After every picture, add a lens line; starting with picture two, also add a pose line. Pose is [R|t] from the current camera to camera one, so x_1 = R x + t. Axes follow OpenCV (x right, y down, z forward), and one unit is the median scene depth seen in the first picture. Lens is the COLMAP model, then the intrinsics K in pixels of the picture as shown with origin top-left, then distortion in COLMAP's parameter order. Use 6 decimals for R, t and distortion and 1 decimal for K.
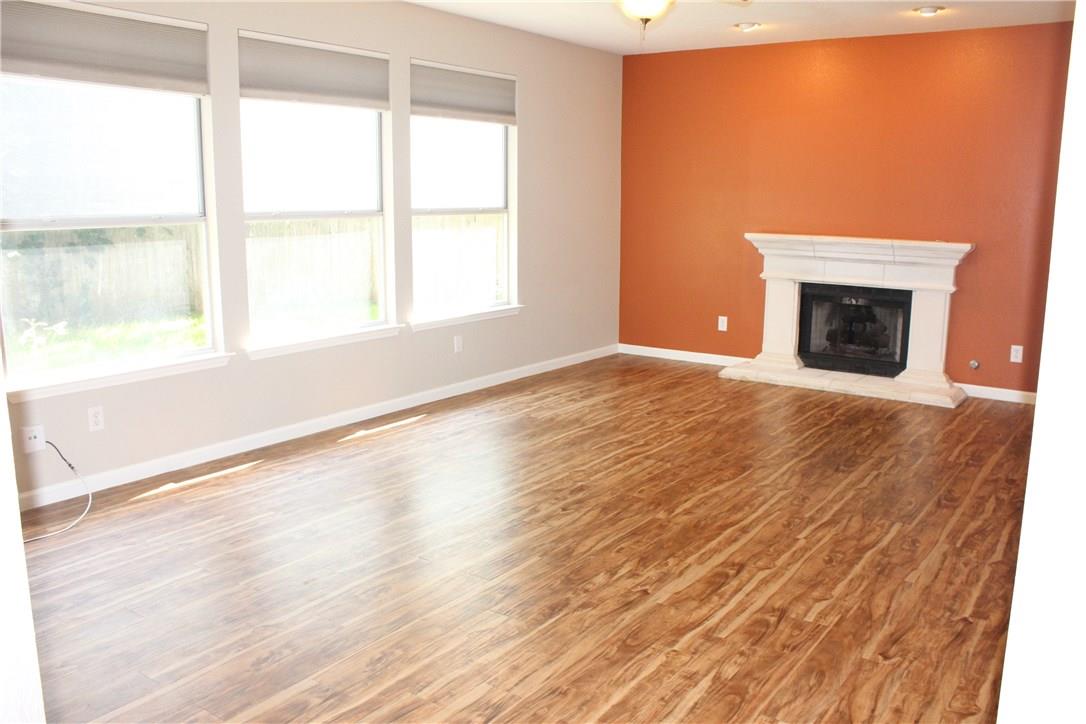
lens RADIAL K [[914.4, 0, 555.1], [0, 914.4, 364.0], [0, 0, 1]] dist [-0.156555, 0.147139]
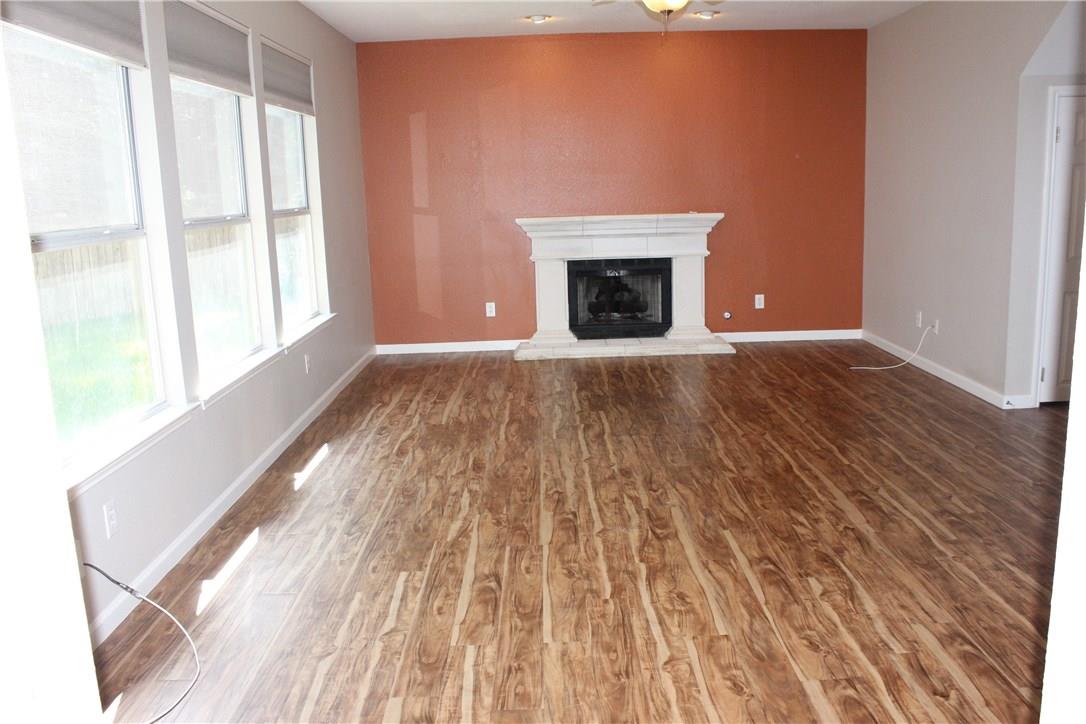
lens RADIAL K [[914.4, 0, 555.1], [0, 914.4, 364.0], [0, 0, 1]] dist [-0.156555, 0.147139]
pose [[0.815748, -0.148279, 0.559079, -0.533432], [0.144887, 0.988150, 0.050673, -0.040065], [-0.559967, 0.039667, 0.827565, 0.184390]]
